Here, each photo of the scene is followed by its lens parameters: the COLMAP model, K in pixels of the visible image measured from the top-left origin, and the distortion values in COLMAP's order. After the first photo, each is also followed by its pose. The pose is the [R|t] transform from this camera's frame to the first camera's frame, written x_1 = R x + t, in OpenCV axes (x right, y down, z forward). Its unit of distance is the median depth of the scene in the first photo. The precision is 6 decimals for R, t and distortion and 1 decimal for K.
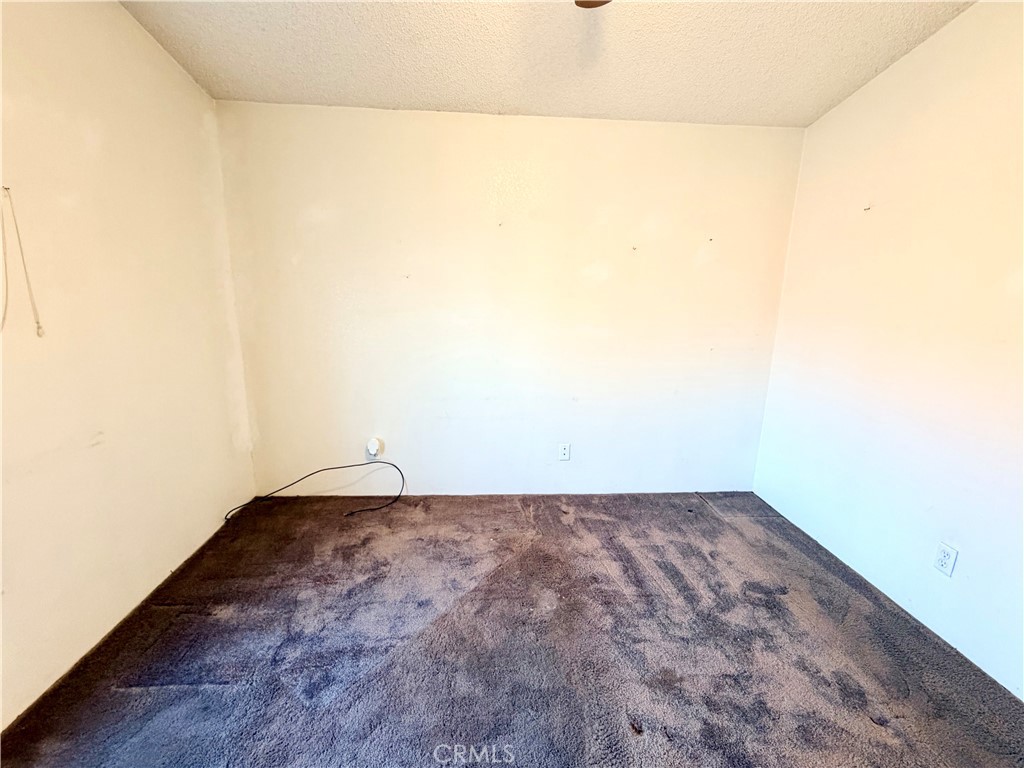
lens RADIAL K [[453.4, 0, 509.7], [0, 453.4, 381.7], [0, 0, 1]] dist [0.003688, 0.000608]
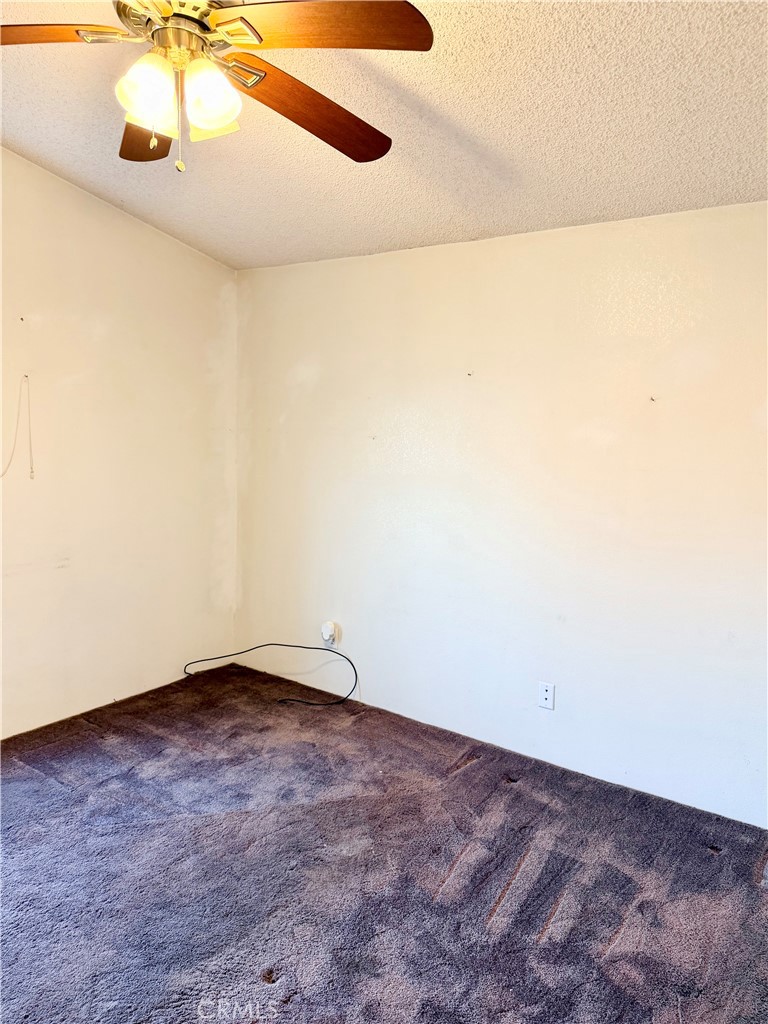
lens RADIAL K [[720.2, 0, 398.5], [0, 720.2, 507.6], [0, 0, 1]] dist [0.074314, -0.082932]
pose [[0.782826, 0.077243, -0.617428, 0.696080], [-0.148340, 0.986823, -0.064622, -0.020746], [0.604301, 0.142177, 0.783968, -0.021266]]
